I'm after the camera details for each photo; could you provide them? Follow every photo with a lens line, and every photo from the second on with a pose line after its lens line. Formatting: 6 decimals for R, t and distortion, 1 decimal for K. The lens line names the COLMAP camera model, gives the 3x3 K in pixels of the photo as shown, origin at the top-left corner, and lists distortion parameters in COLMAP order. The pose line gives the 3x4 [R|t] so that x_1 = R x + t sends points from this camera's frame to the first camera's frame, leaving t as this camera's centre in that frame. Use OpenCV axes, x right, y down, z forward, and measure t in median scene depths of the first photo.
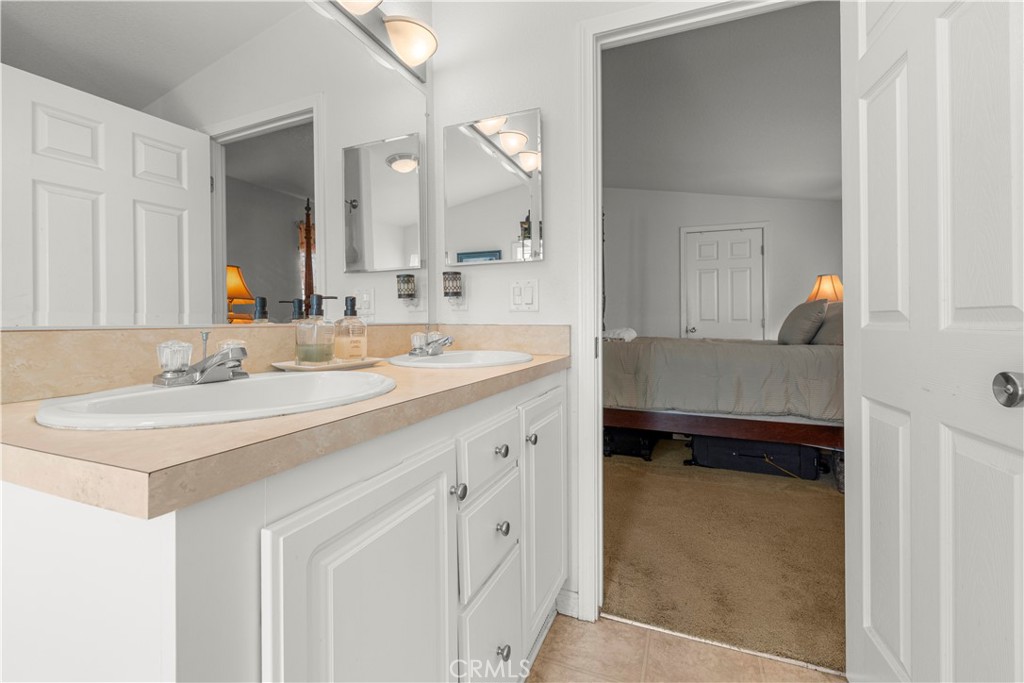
lens RADIAL K [[441.9, 0, 521.0], [0, 441.9, 317.6], [0, 0, 1]] dist [0.003402, -0.001012]
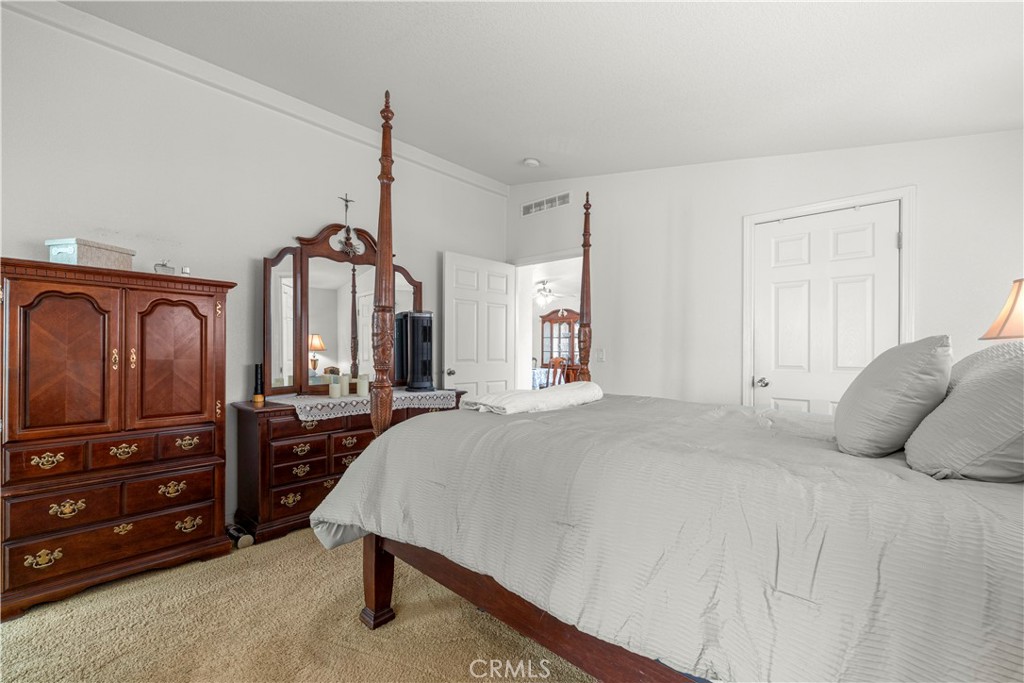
lens RADIAL K [[441.9, 0, 511.1], [0, 441.9, 346.2], [0, 0, 1]] dist [0.003402, -0.001012]
pose [[0.935654, 0.002200, -0.352912, 0.292342], [-0.004584, 0.999972, -0.005919, -0.017477], [0.352889, 0.007156, 0.935638, 0.324038]]
